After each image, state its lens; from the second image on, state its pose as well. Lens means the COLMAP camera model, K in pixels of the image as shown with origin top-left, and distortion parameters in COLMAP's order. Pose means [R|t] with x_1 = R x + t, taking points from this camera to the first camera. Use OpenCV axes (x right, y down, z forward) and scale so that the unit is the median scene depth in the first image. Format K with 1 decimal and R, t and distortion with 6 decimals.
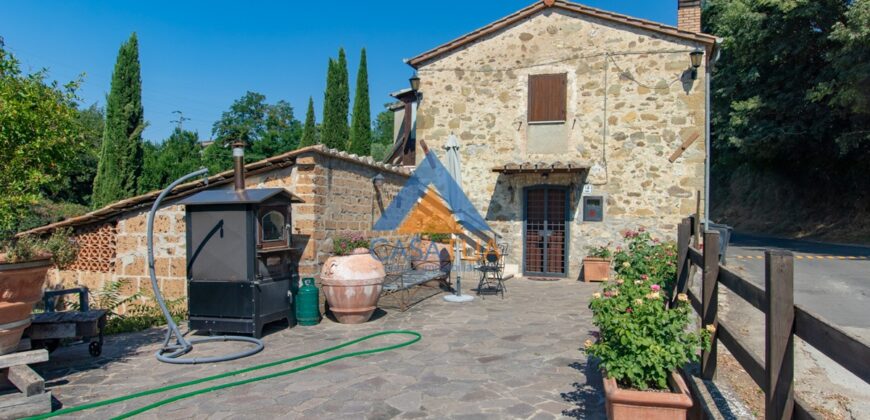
lens RADIAL K [[584.3, 0, 440.7], [0, 584.3, 209.3], [0, 0, 1]] dist [0.002099, 0.000690]
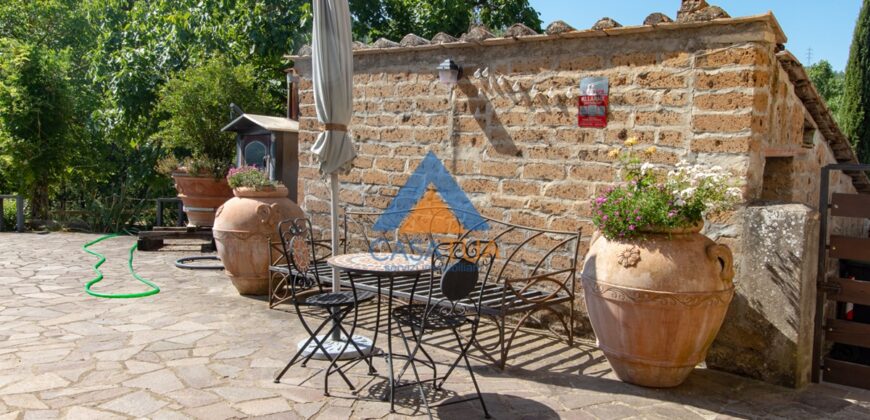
lens RADIAL K [[705.7, 0, 435.0], [0, 705.7, 210.0], [0, 0, 1]] dist [0.003435, 0.003213]
pose [[-0.425127, 0.055021, -0.903460, 0.320172], [-0.013808, 0.997640, 0.067254, 0.017905], [0.905029, 0.041067, -0.423364, 0.925240]]
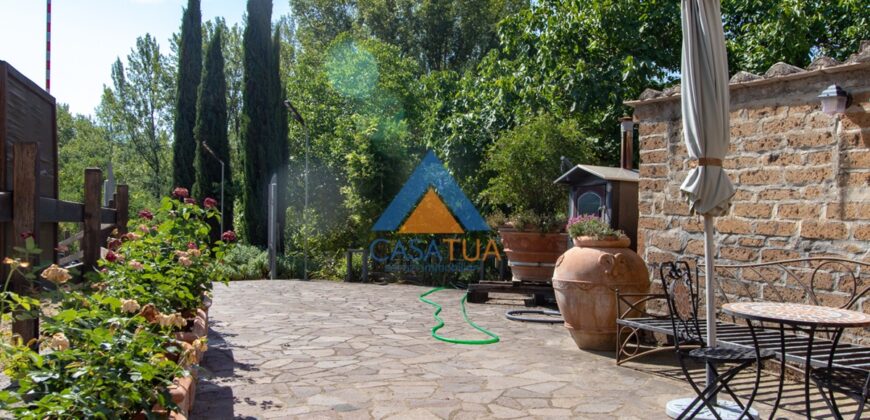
lens RADIAL K [[705.7, 0, 435.0], [0, 705.7, 210.0], [0, 0, 1]] dist [0.003435, 0.003213]
pose [[-0.752397, -0.021446, -0.658361, 0.320643], [-0.011123, 0.999741, -0.019854, 0.029790], [0.658616, -0.007615, -0.752440, 0.886738]]
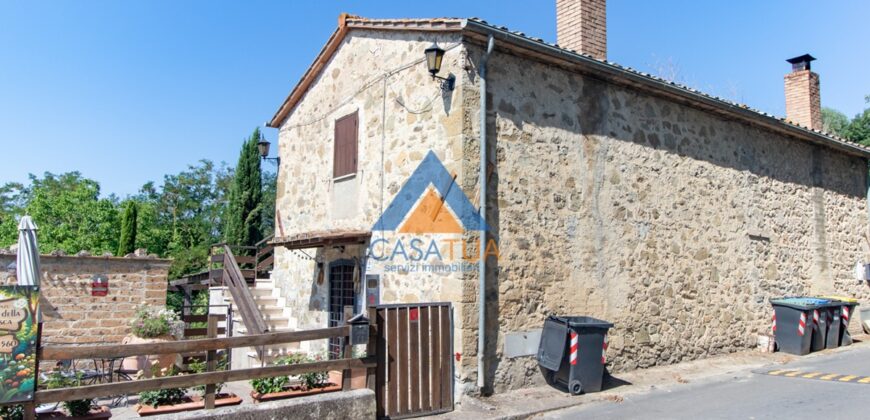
lens RADIAL K [[614.8, 0, 435.0], [0, 614.8, 210.0], [0, 0, 1]] dist [0.000943, 0.001183]
pose [[0.828719, -0.076829, -0.554366, 0.741950], [0.019375, 0.993877, -0.108778, -0.017752], [0.559329, 0.079405, 0.825134, 0.420753]]
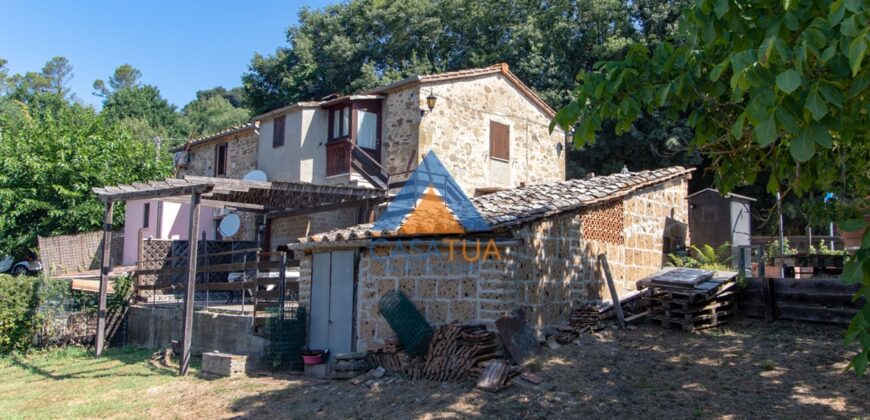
lens RADIAL K [[705.7, 0, 435.0], [0, 705.7, 210.0], [0, 0, 1]] dist [0.003435, 0.003213]
pose [[0.426006, 0.100851, 0.899082, -1.308217], [-0.024911, 0.994698, -0.099773, 0.124708], [-0.904377, 0.020107, 0.426260, 0.481891]]
